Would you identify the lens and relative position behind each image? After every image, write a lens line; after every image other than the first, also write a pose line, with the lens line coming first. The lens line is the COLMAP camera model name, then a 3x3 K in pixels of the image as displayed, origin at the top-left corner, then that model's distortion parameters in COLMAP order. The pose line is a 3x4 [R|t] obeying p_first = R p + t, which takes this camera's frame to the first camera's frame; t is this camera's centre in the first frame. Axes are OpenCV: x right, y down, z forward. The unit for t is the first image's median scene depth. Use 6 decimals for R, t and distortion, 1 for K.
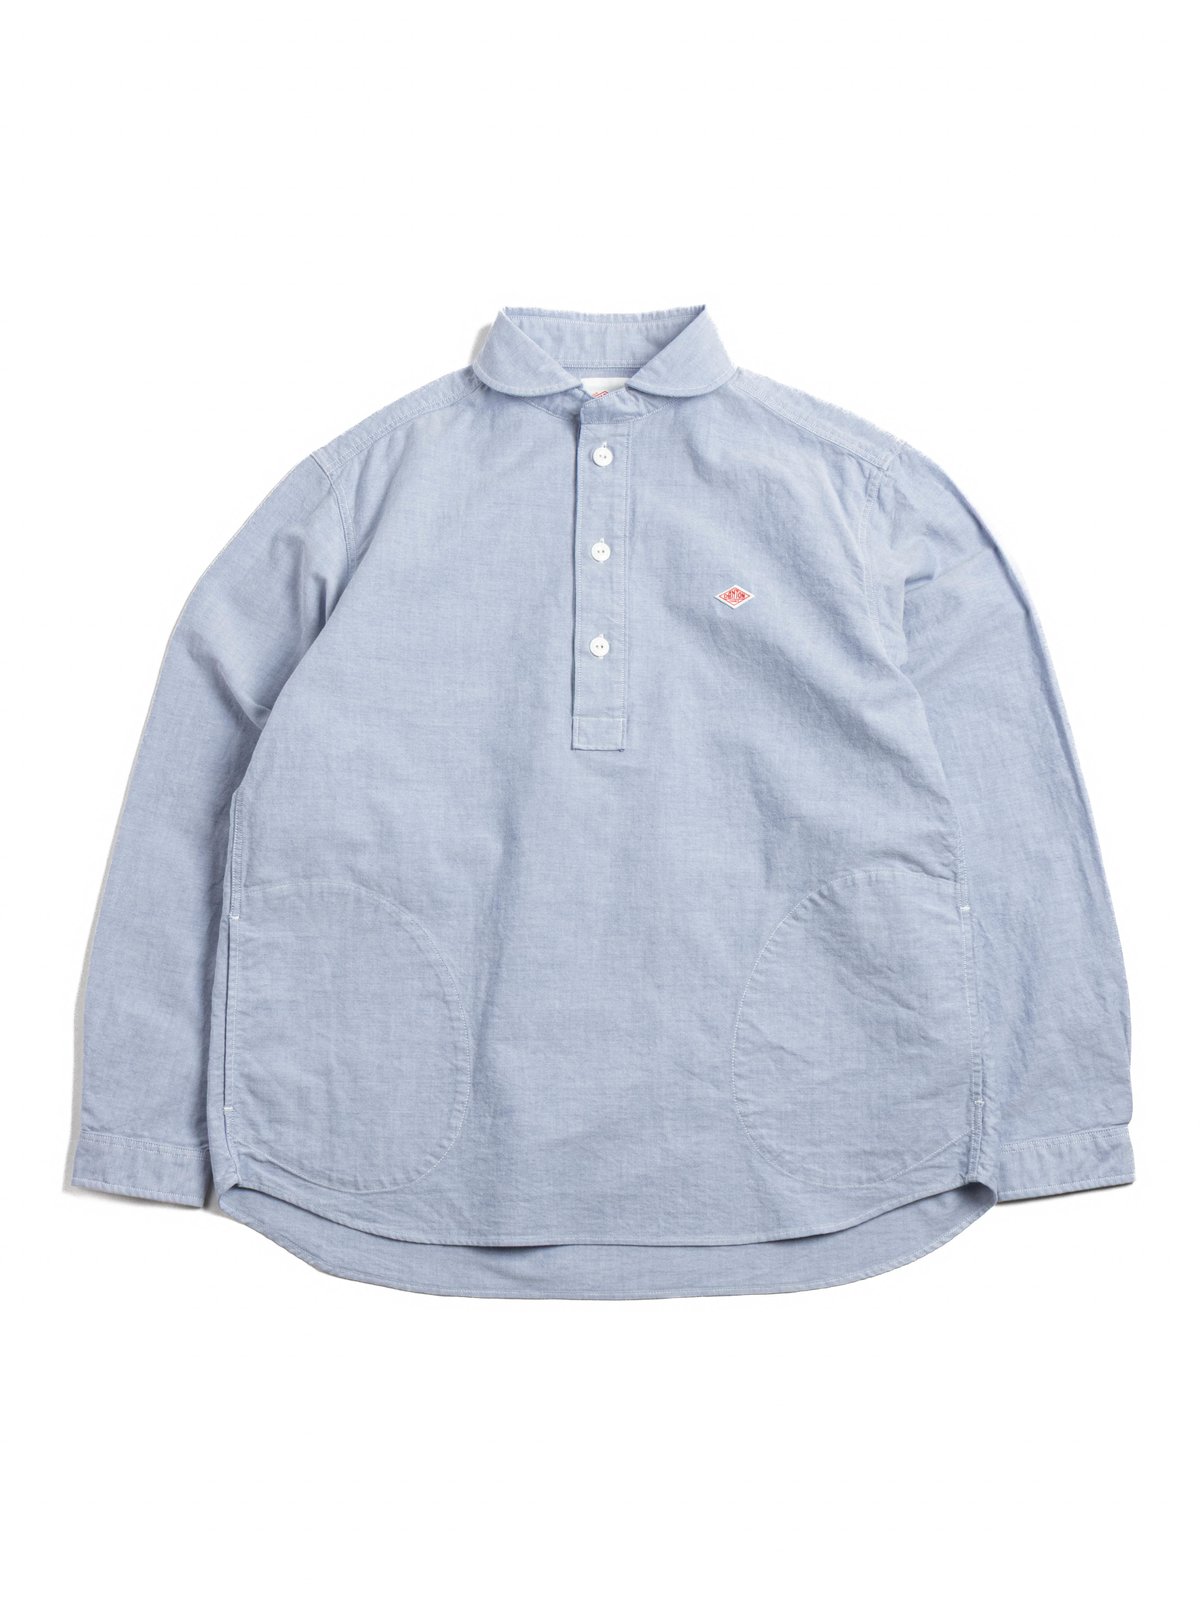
lens RADIAL K [[1874.8, 0, 572.2], [0, 1874.8, 795.4], [0, 0, 1]] dist [-0.088661, 0.000000]
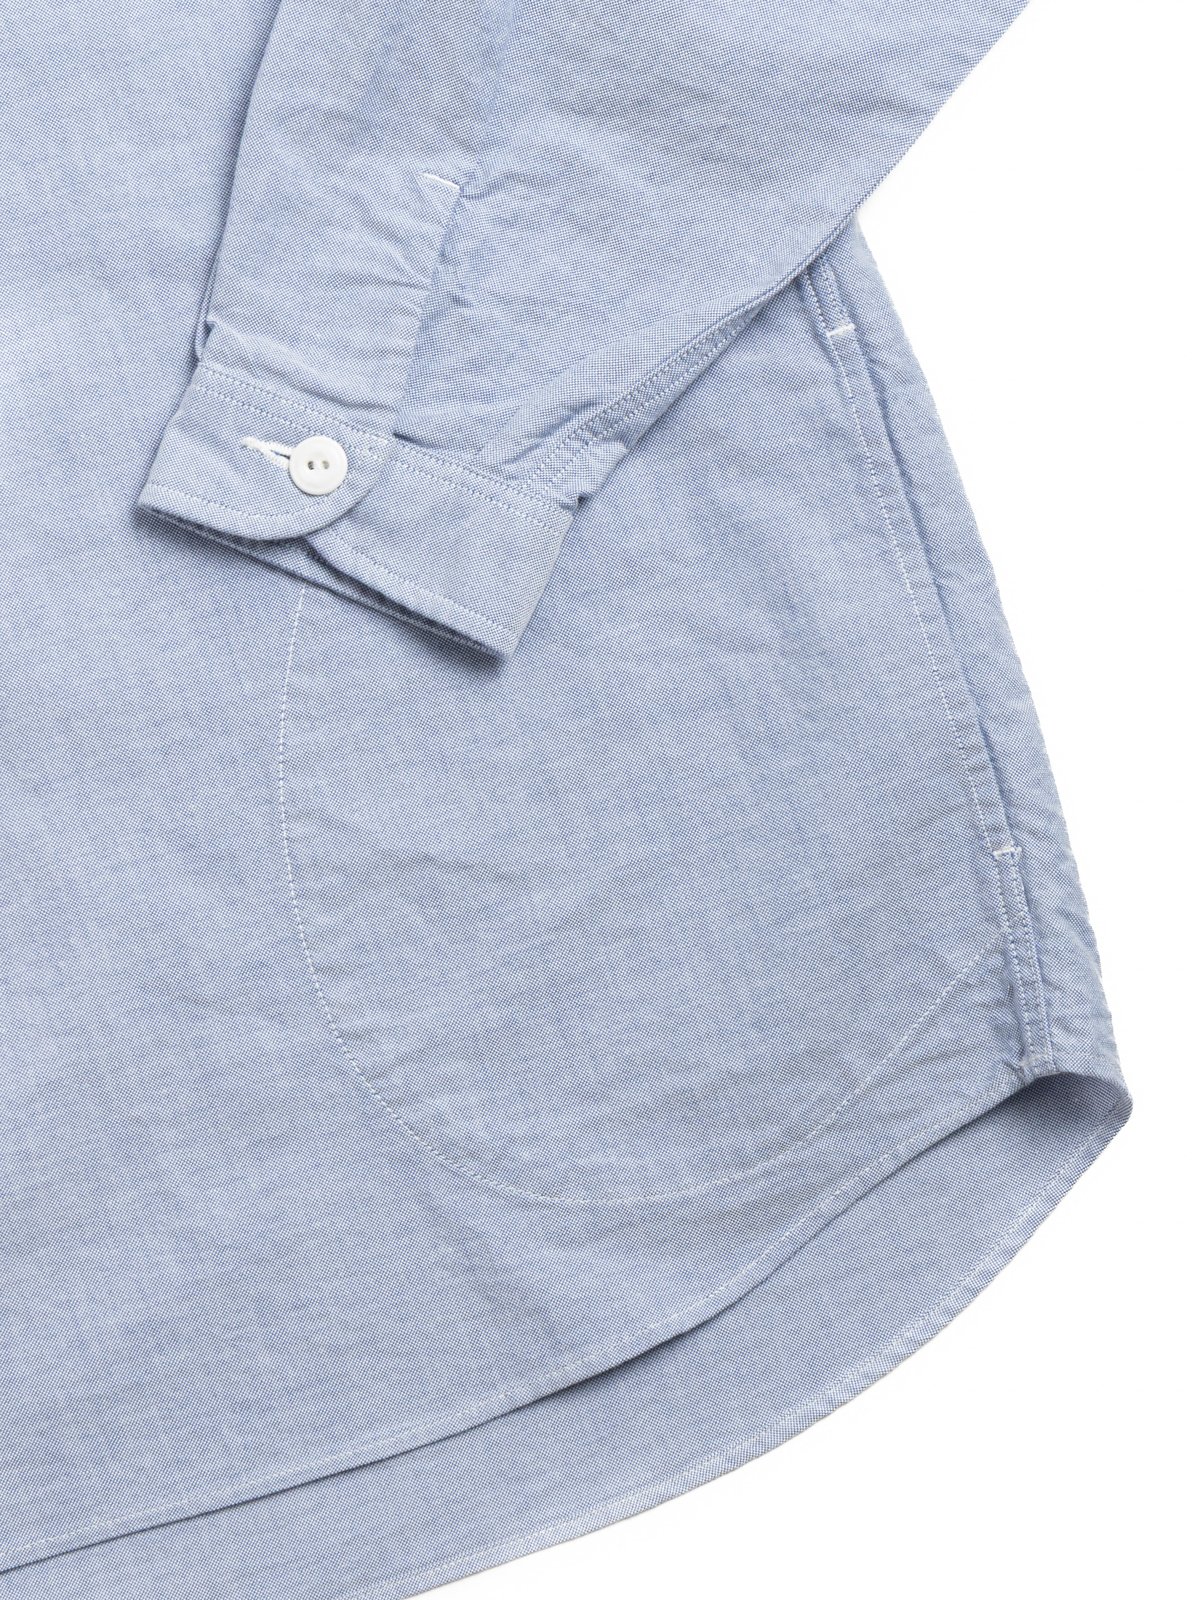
lens RADIAL K [[3841.3, 0, 602.7], [0, 3841.3, 800.0], [0, 0, 1]] dist [-0.067584, 0.000000]
pose [[0.951190, -0.281070, 0.127426, 0.055714], [0.263509, 0.954635, 0.138691, 0.034429], [-0.160627, -0.098344, 0.982104, 0.296399]]
